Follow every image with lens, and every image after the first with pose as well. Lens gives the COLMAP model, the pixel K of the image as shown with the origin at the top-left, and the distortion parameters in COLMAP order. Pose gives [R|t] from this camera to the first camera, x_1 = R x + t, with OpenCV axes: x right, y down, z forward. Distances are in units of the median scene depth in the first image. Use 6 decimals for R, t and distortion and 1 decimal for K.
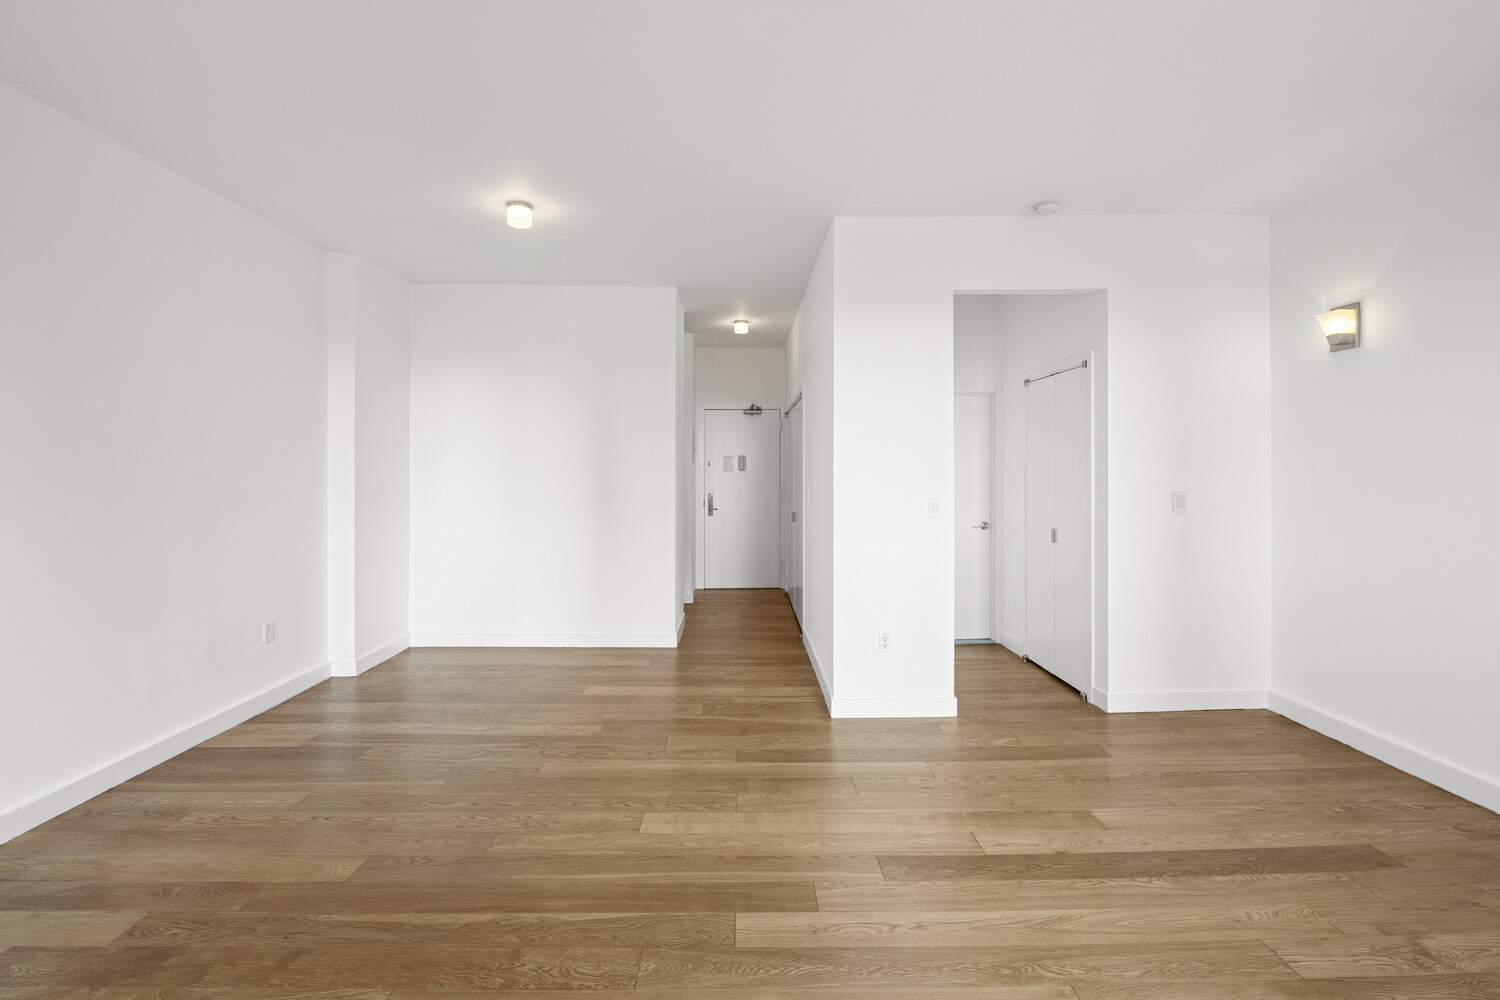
lens RADIAL K [[629.7, 0, 750.0], [0, 629.7, 500.0], [0, 0, 1]] dist [-0.000808, -0.000416]
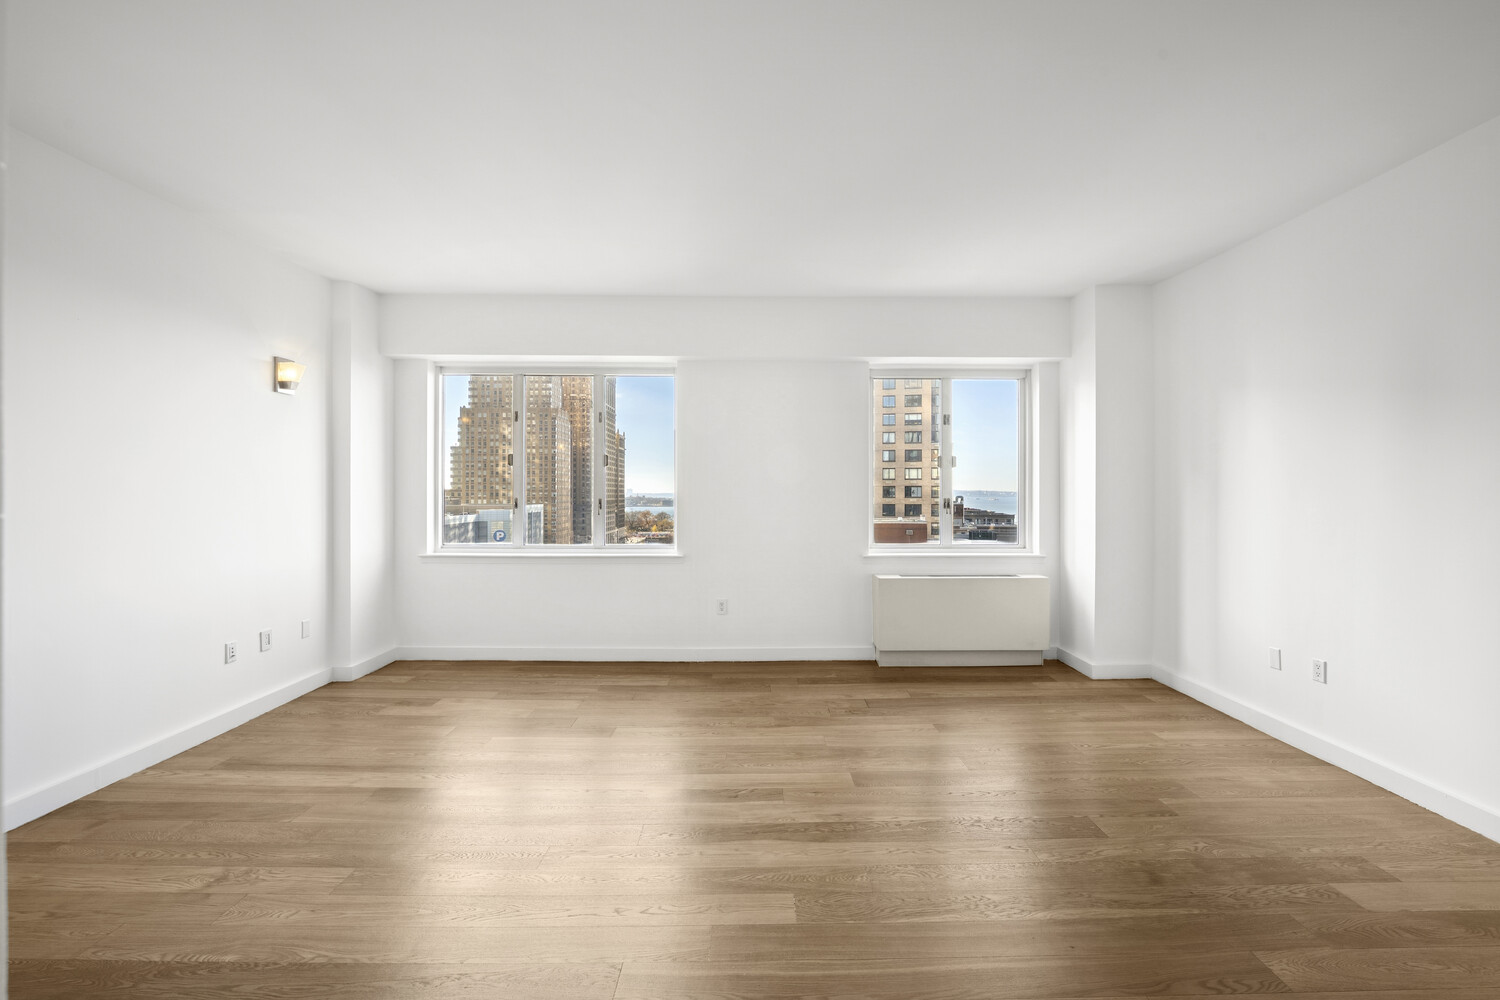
lens RADIAL K [[602.1, 0, 762.1], [0, 602.1, 495.9], [0, 0, 1]] dist [0.000143, 0.000338]
pose [[-0.999996, 0.000669, 0.002614, 0.021182], [0.000795, 0.998819, 0.048587, -0.050001], [-0.002579, 0.048589, -0.998816, 1.494430]]
